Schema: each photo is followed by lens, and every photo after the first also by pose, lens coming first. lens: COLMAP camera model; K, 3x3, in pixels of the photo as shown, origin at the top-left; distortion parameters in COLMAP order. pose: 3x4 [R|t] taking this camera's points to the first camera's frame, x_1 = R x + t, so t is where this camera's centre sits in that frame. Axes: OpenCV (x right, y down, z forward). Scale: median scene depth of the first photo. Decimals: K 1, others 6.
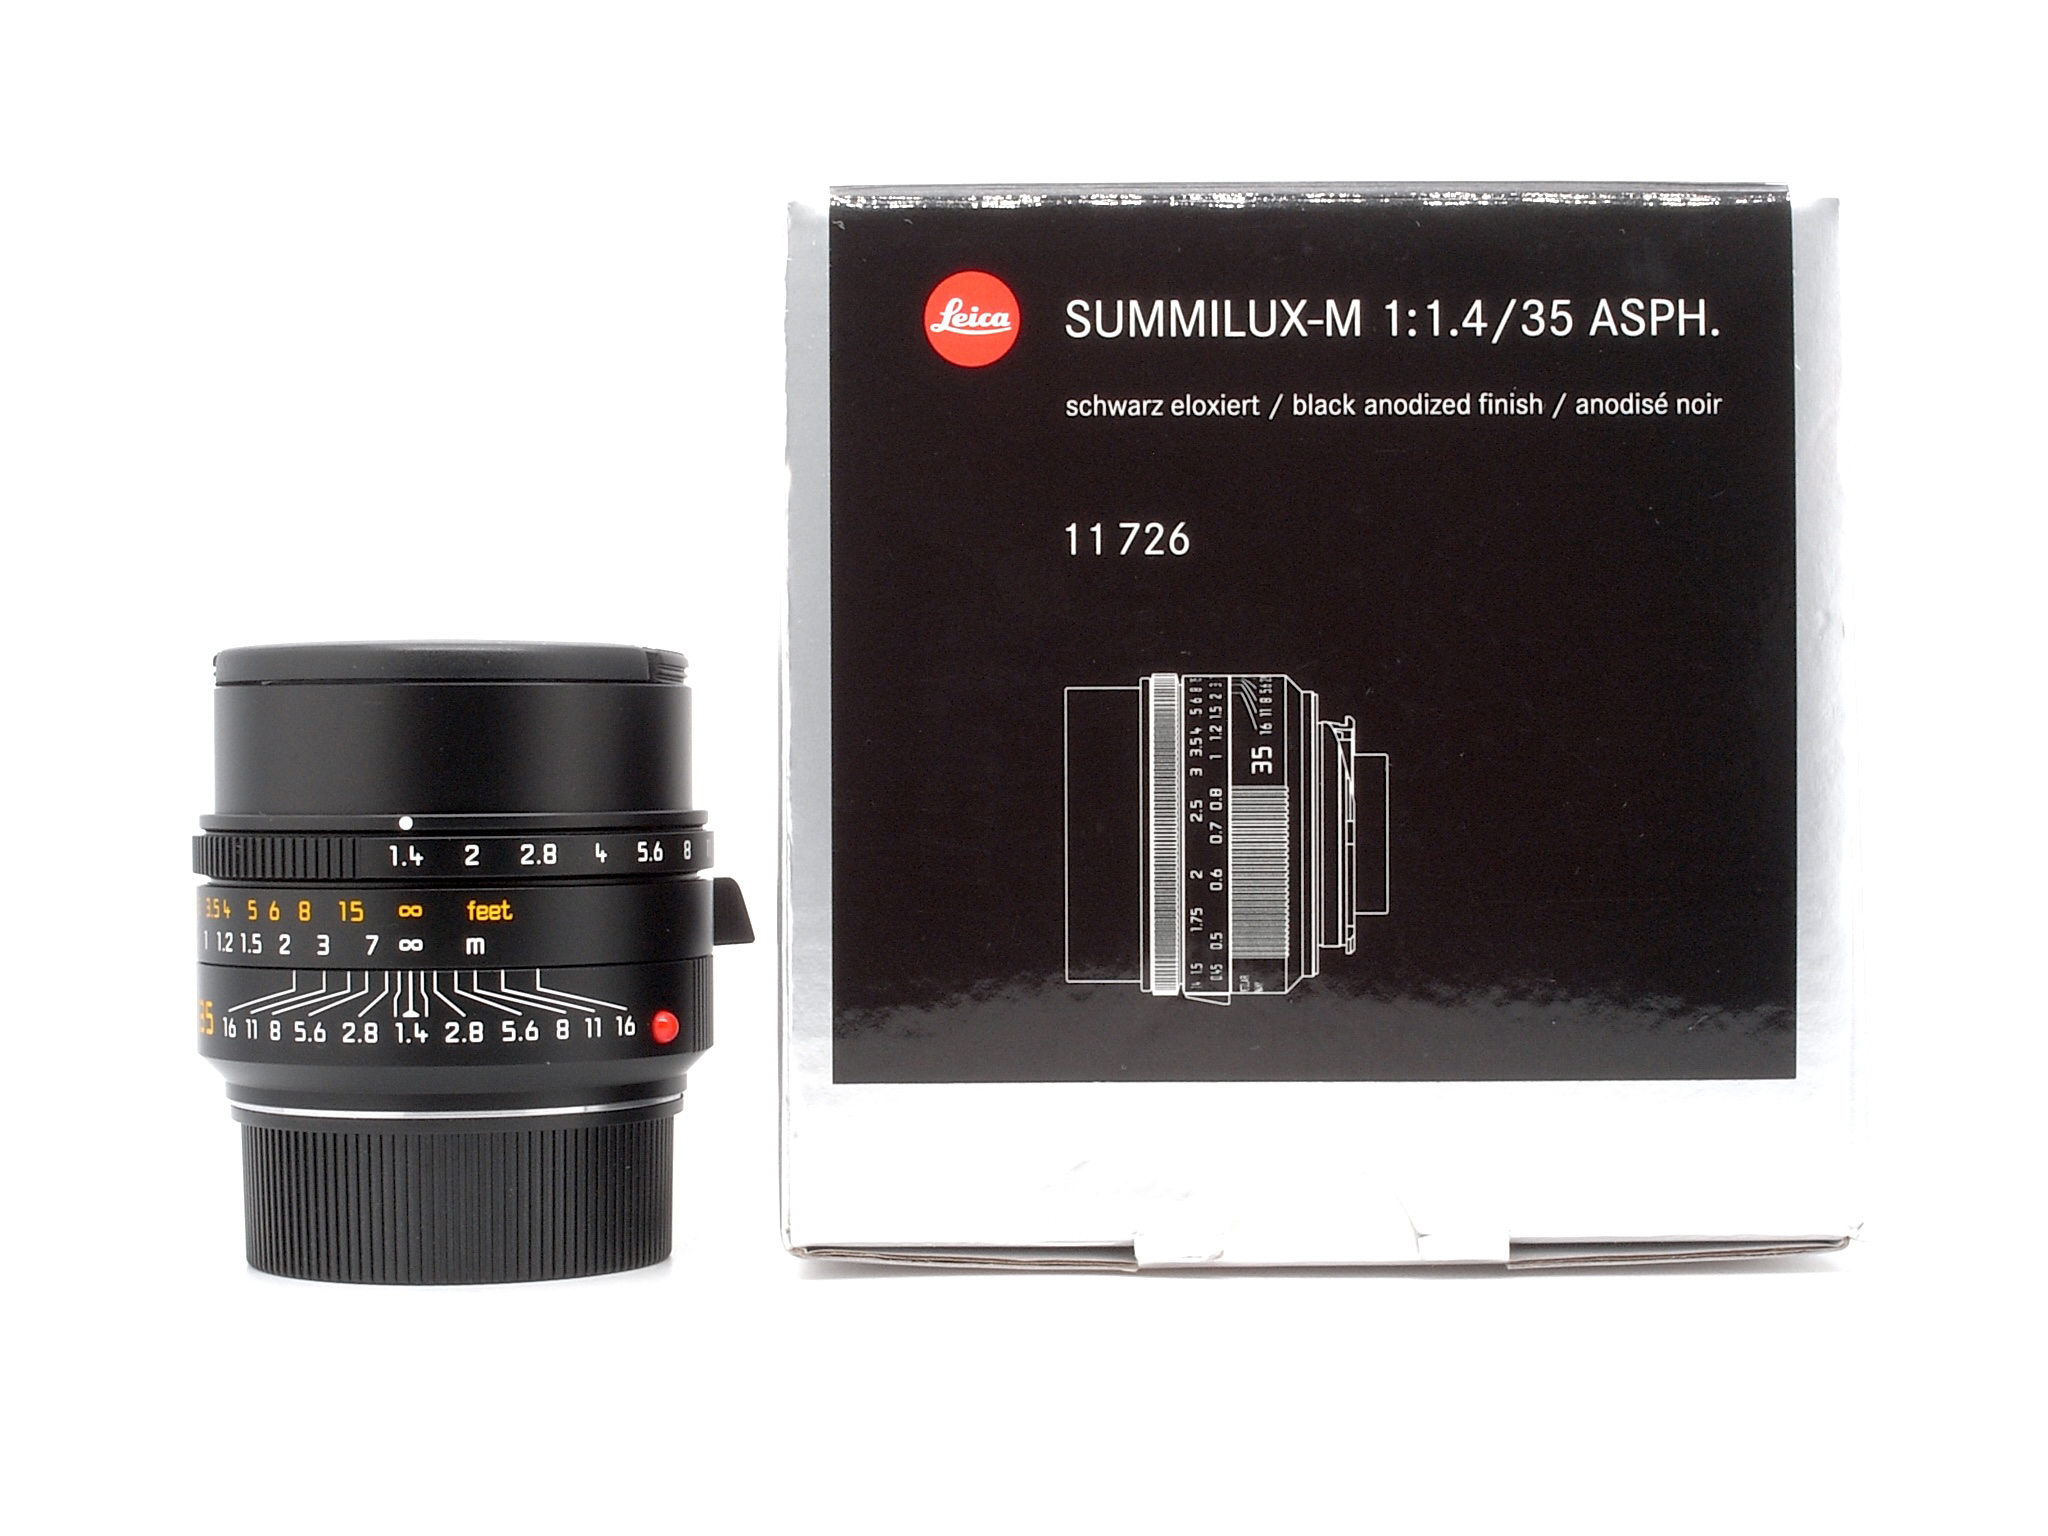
lens RADIAL K [[4358.9, 0, 1022.8], [0, 4358.9, 771.9], [0, 0, 1]] dist [-0.070238, 0.000000]
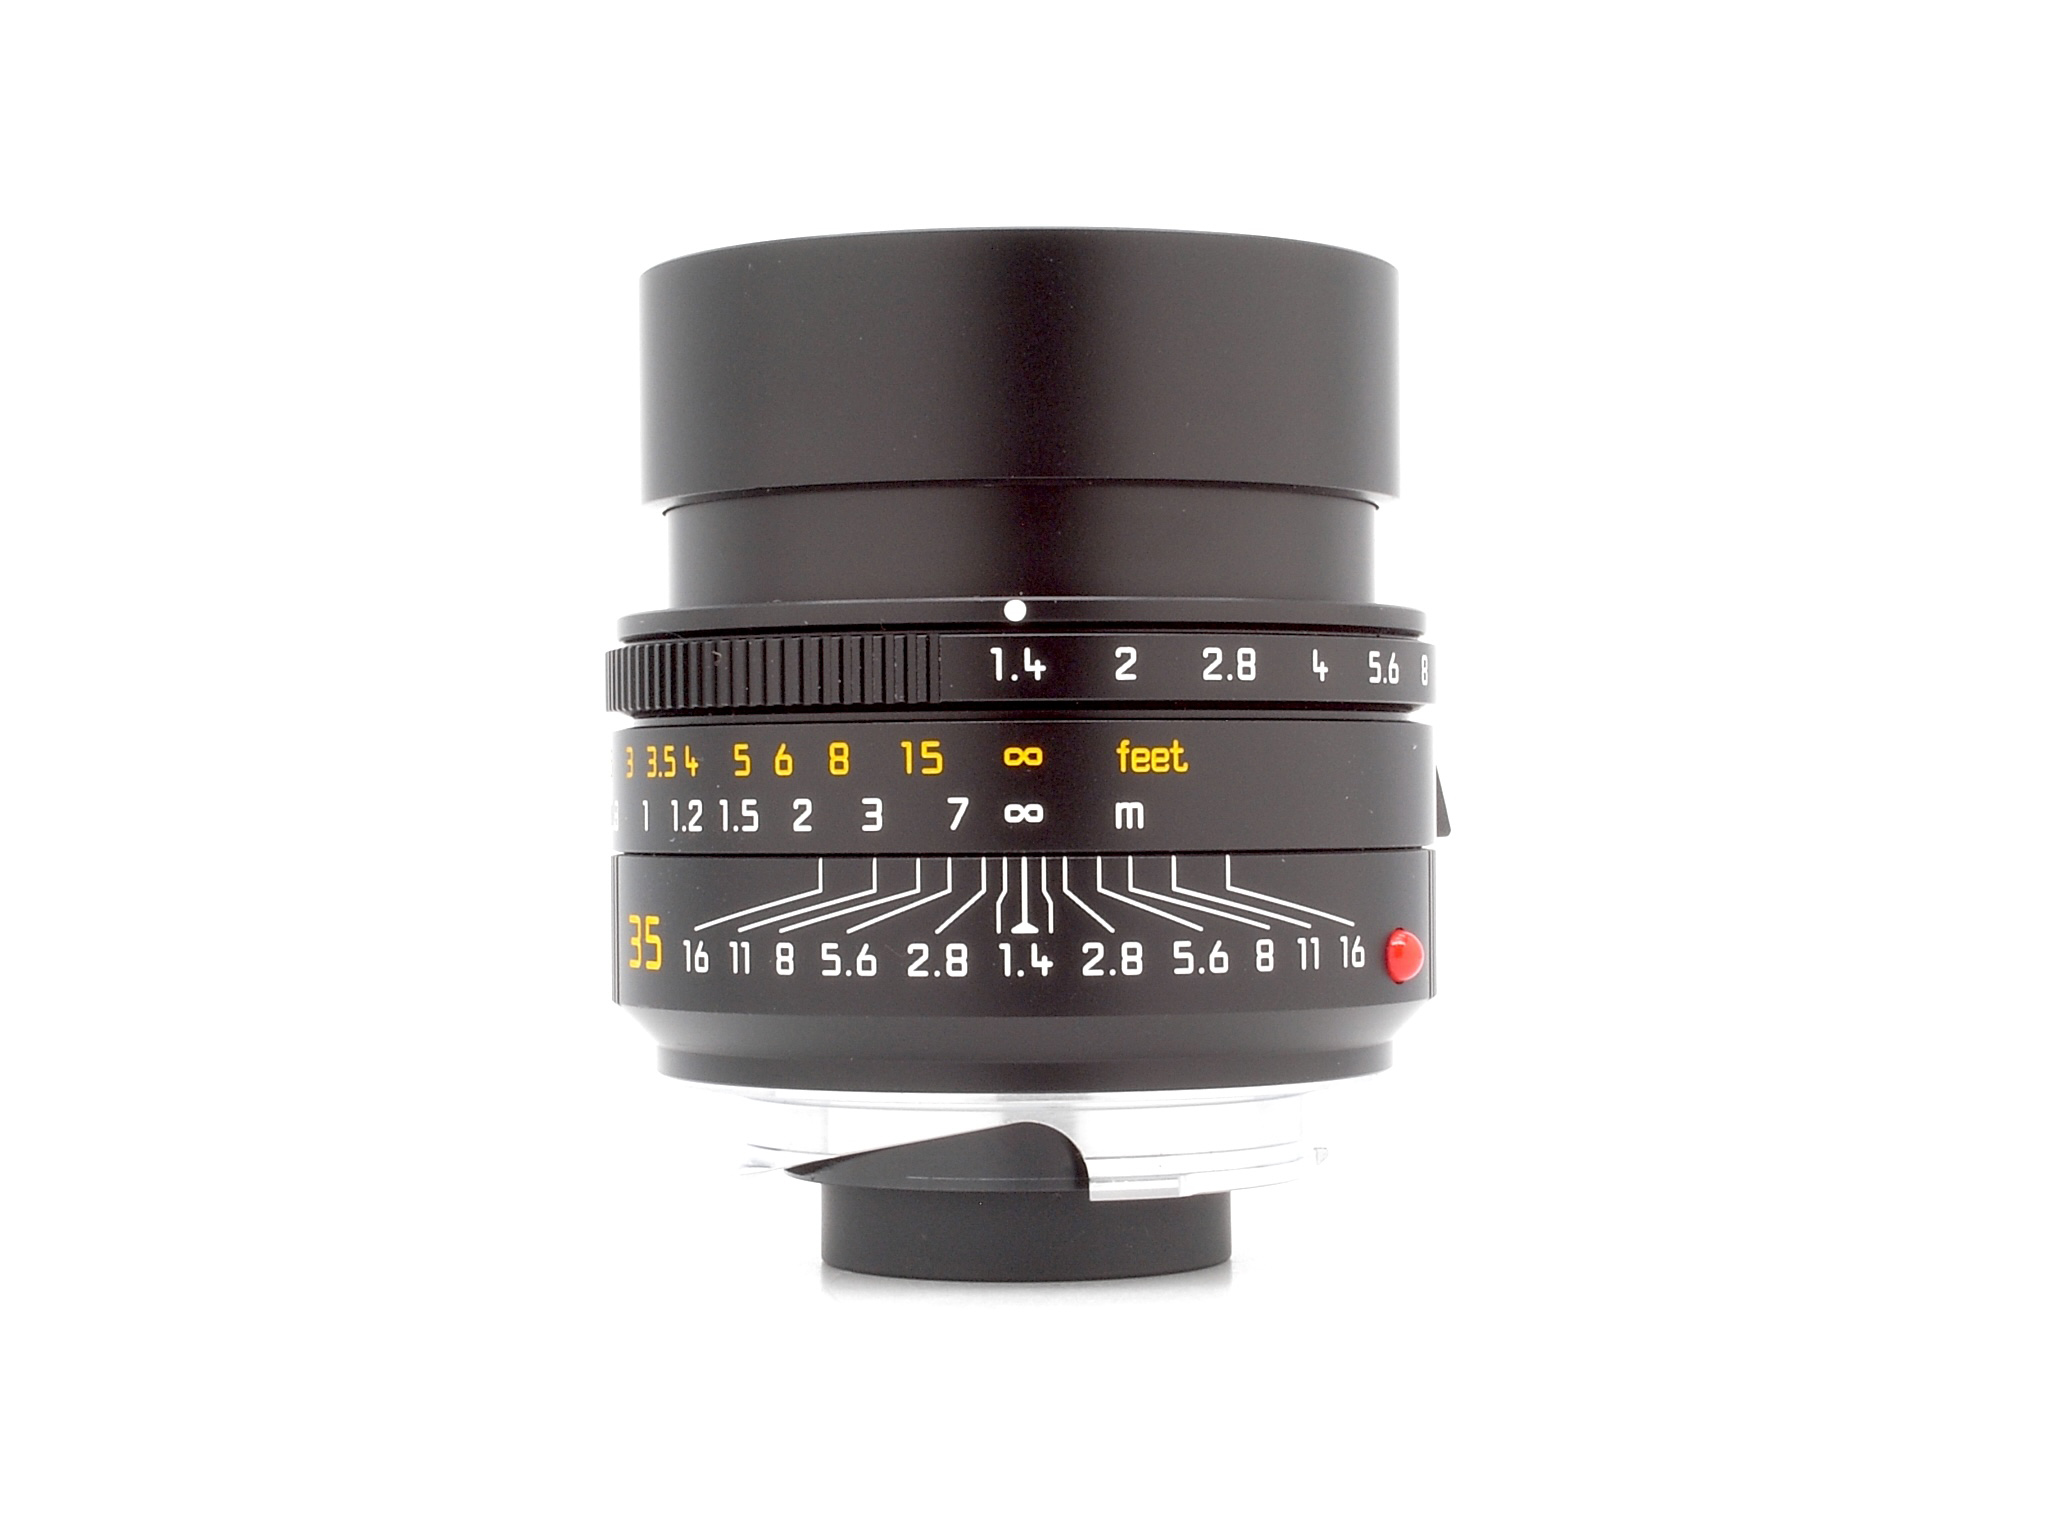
lens RADIAL K [[4358.9, 0, 1018.2], [0, 4358.9, 759.4], [0, 0, 1]] dist [-0.070238, 0.000000]
pose [[0.999456, 0.000527, 0.032978, -0.160834], [-0.000091, 0.999913, -0.013215, 0.040181], [-0.032982, 0.013205, 0.999369, 0.399509]]
